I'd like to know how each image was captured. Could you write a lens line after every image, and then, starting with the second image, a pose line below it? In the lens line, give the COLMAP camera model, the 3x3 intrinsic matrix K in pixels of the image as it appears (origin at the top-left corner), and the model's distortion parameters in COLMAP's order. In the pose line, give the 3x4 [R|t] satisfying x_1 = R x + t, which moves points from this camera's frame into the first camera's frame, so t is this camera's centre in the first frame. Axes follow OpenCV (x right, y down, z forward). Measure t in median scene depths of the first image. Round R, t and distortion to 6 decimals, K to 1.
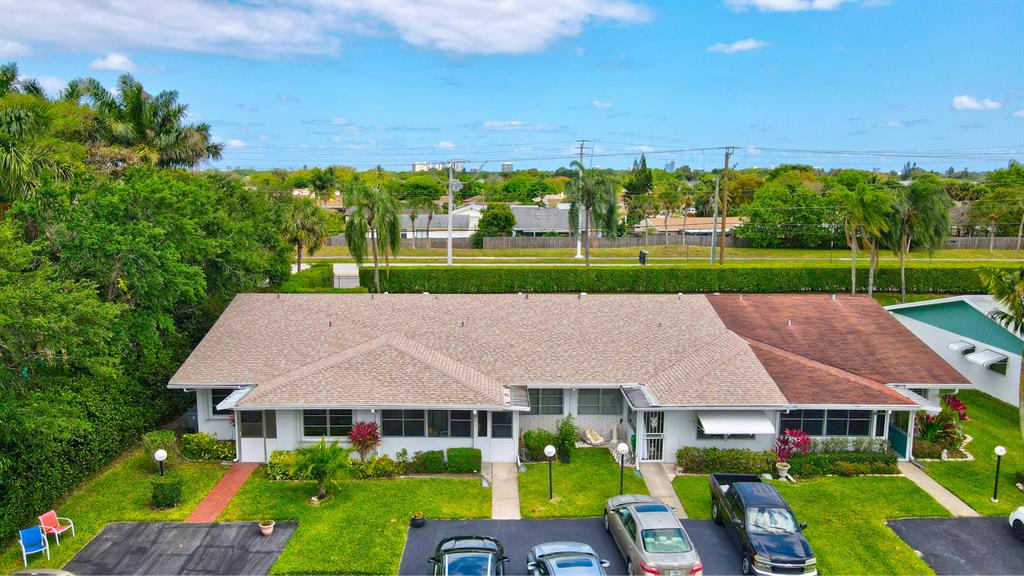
lens RADIAL K [[770.6, 0, 503.7], [0, 770.6, 293.7], [0, 0, 1]] dist [0.011126, 0.013622]
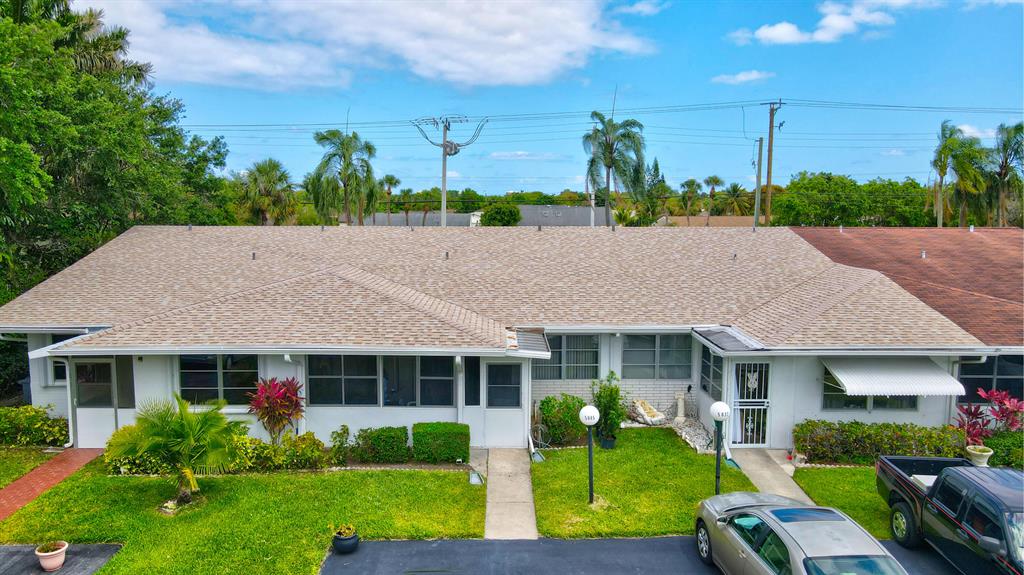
lens RADIAL K [[770.6, 0, 506.2], [0, 770.6, 287.1], [0, 0, 1]] dist [0.011126, 0.013622]
pose [[0.999983, -0.002186, -0.005456, 0.003093], [0.001941, 0.999011, -0.044423, 0.119611], [0.005548, 0.044411, 0.998998, 0.386249]]
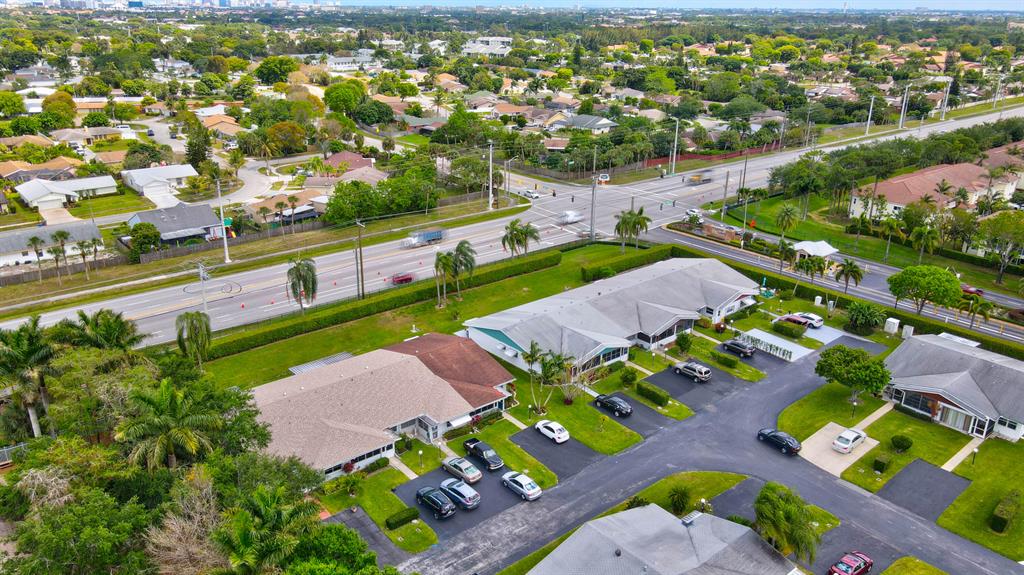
lens RADIAL K [[770.6, 0, 512.7], [0, 770.6, 287.6], [0, 0, 1]] dist [0.011126, 0.013622]
pose [[0.773930, -0.225030, 0.591941, -1.197905], [0.094283, 0.965262, 0.243680, -1.036440], [-0.626214, -0.132781, 0.768262, -1.368341]]
